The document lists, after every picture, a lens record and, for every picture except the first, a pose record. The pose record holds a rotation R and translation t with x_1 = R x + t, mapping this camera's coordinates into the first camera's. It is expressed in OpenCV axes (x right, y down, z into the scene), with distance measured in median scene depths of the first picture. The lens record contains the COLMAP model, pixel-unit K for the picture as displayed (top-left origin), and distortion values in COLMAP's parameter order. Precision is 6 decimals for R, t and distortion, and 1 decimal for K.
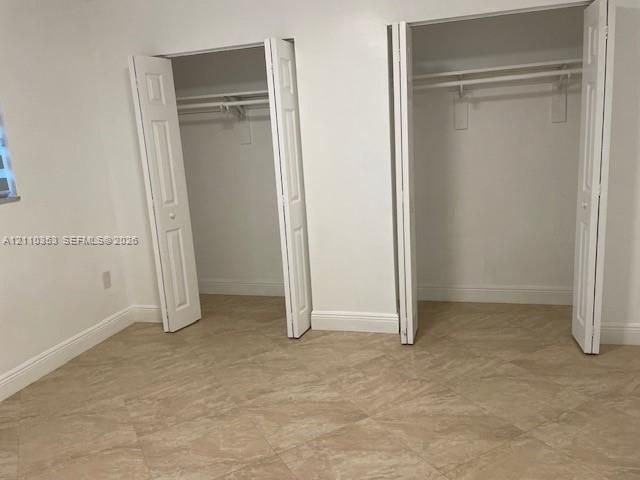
lens RADIAL K [[484.0, 0, 317.7], [0, 484.0, 234.4], [0, 0, 1]] dist [0.067113, -0.078253]
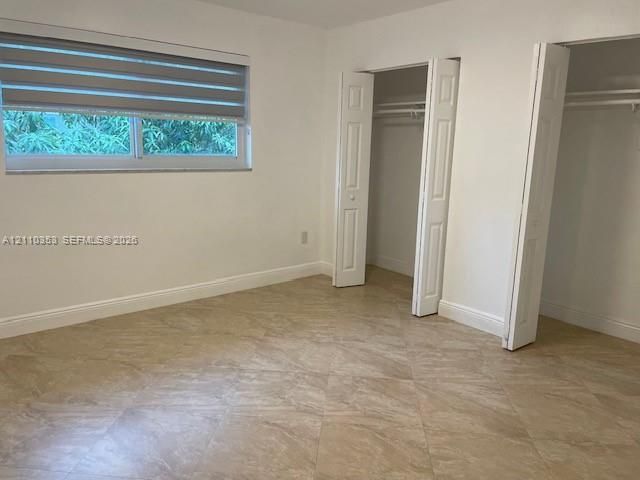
lens RADIAL K [[484.0, 0, 322.4], [0, 484.0, 235.3], [0, 0, 1]] dist [0.067113, -0.078253]
pose [[0.815935, 0.188699, -0.546482, 0.425230], [-0.185535, 0.980704, 0.061617, -0.005717], [0.547564, 0.051116, 0.835201, -0.115460]]
